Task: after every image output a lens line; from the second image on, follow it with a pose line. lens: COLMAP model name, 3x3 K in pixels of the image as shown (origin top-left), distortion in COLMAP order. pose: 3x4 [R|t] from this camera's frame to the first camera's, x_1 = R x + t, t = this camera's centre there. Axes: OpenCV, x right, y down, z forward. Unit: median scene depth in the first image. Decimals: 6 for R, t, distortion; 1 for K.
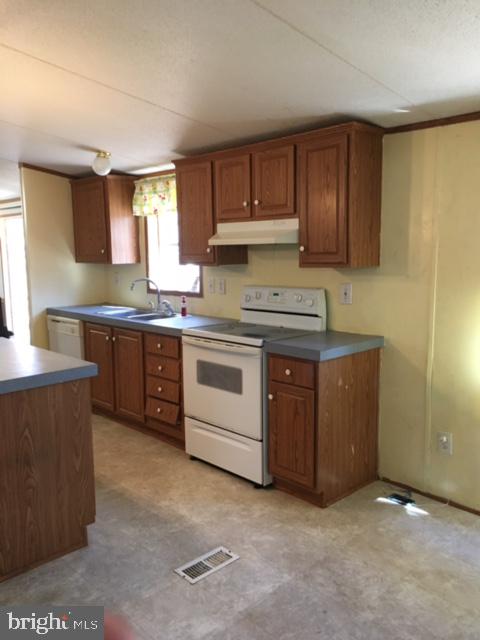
lens RADIAL K [[535.2, 0, 241.7], [0, 535.2, 316.5], [0, 0, 1]] dist [0.078960, -0.097873]
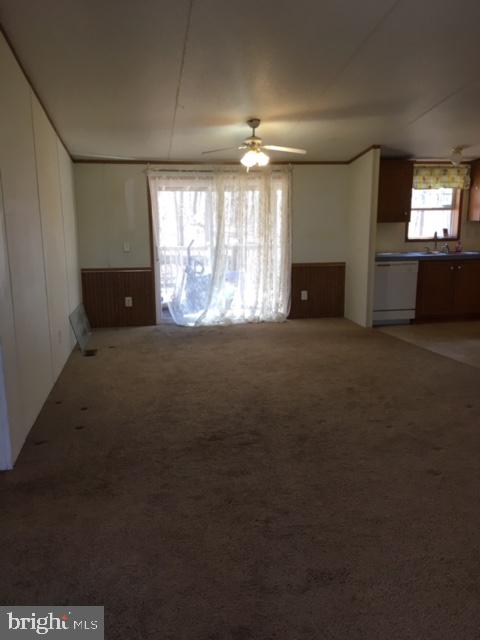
lens RADIAL K [[535.2, 0, 241.7], [0, 535.2, 316.5], [0, 0, 1]] dist [0.078960, -0.097873]
pose [[0.564120, -0.151248, 0.811722, -2.514478], [0.104633, 0.988249, 0.111424, -0.080945], [-0.819036, 0.022077, 0.573317, 0.779095]]
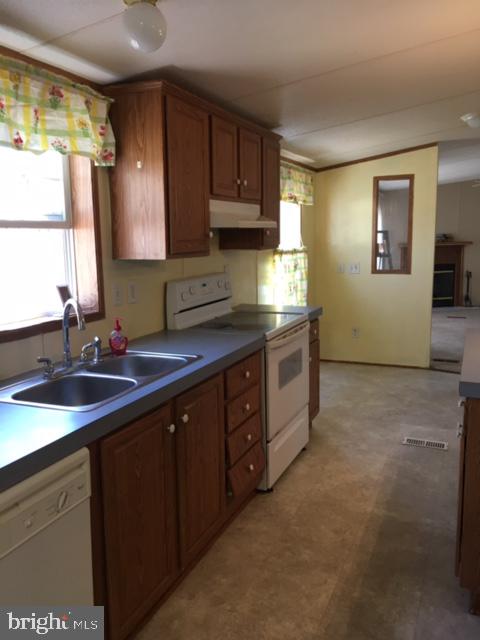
lens RADIAL K [[535.2, 0, 241.7], [0, 535.2, 316.5], [0, 0, 1]] dist [0.078960, -0.097873]
pose [[-0.375458, -0.130587, 0.917594, -0.882529], [0.131889, 0.972422, 0.192356, -0.171838], [-0.917408, 0.193242, -0.347881, 1.420210]]
